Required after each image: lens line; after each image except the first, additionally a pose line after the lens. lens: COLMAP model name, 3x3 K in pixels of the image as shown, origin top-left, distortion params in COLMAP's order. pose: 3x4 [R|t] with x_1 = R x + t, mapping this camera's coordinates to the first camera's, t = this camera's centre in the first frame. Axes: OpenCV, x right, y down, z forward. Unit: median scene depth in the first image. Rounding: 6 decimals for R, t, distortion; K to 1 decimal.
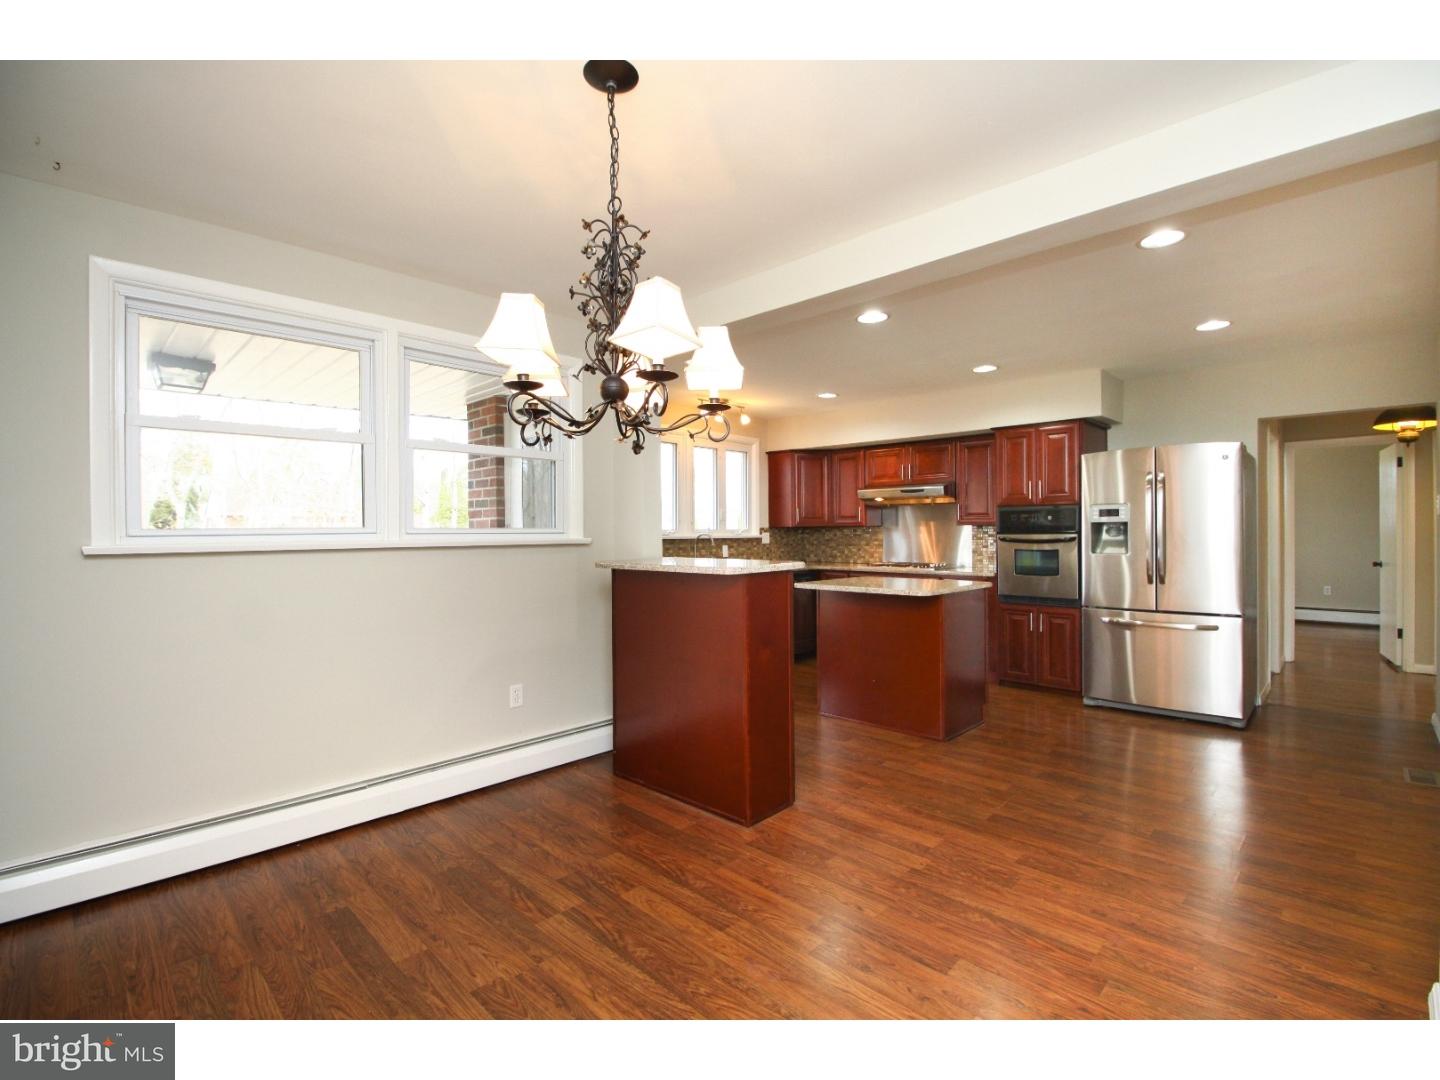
lens RADIAL K [[671.8, 0, 717.5], [0, 671.8, 535.3], [0, 0, 1]] dist [-0.002646, -0.000388]
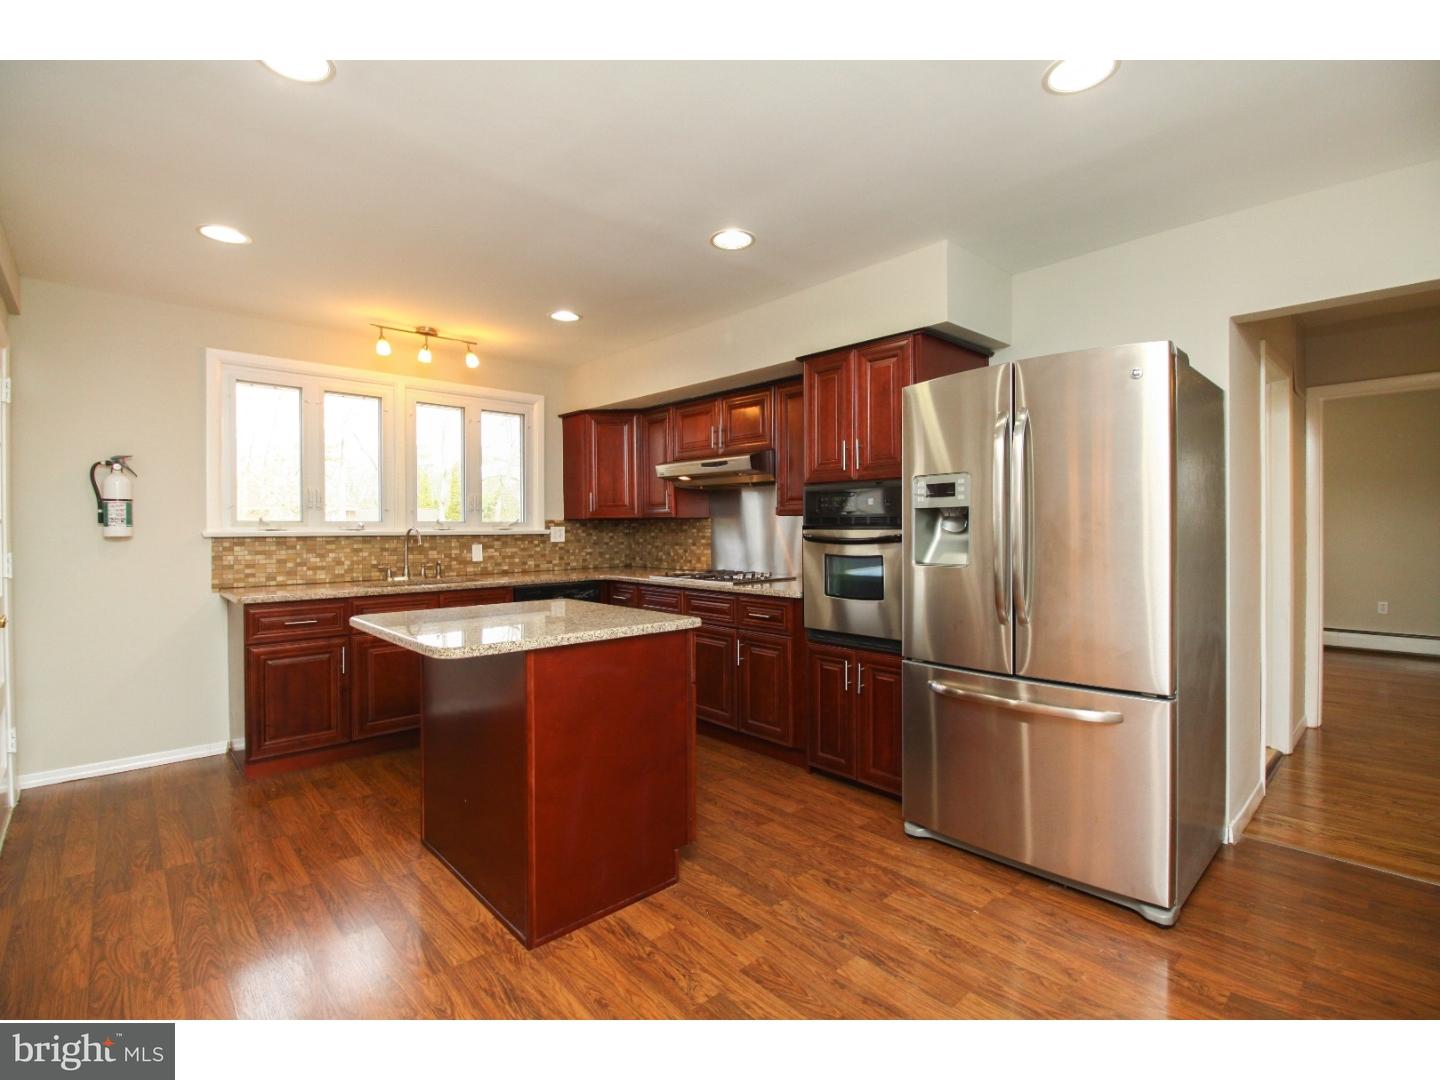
lens RADIAL K [[671.5, 0, 721.0], [0, 671.5, 533.7], [0, 0, 1]] dist [-0.002301, -0.000576]
pose [[0.998549, 0.001814, -0.053812, 0.420533], [-0.001544, 0.999986, 0.005049, -0.000808], [0.053821, -0.004959, 0.998538, 0.428814]]
